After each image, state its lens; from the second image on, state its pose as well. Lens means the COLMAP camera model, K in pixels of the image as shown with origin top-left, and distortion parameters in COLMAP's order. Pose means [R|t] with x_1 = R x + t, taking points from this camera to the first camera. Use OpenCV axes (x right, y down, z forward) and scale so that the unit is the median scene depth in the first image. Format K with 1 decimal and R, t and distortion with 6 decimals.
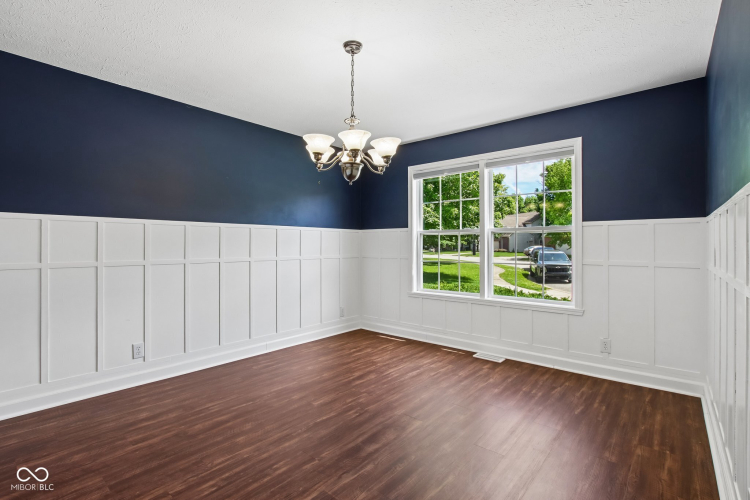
lens RADIAL K [[350.8, 0, 375.6], [0, 350.8, 248.2], [0, 0, 1]] dist [-0.026250, 0.000389]
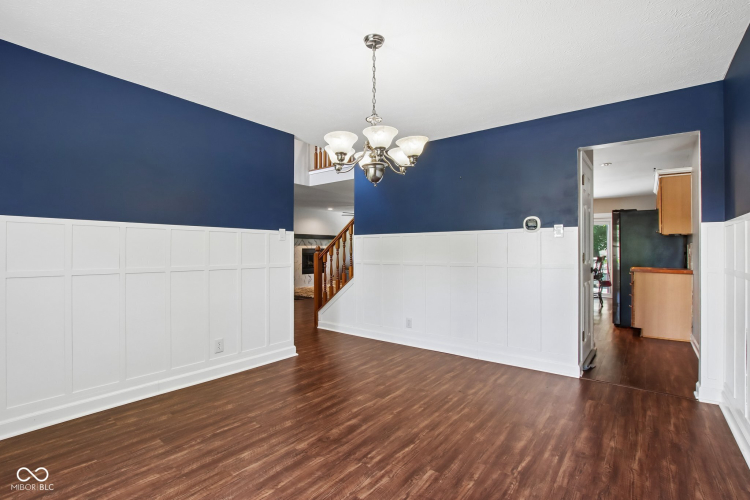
lens RADIAL K [[350.8, 0, 375.6], [0, 350.8, 248.2], [0, 0, 1]] dist [-0.026250, 0.000389]
pose [[-0.999117, -0.002811, -0.041932, -0.032422], [-0.002886, 0.999994, 0.001747, -0.016718], [0.041927, 0.001866, -0.999119, 1.938868]]
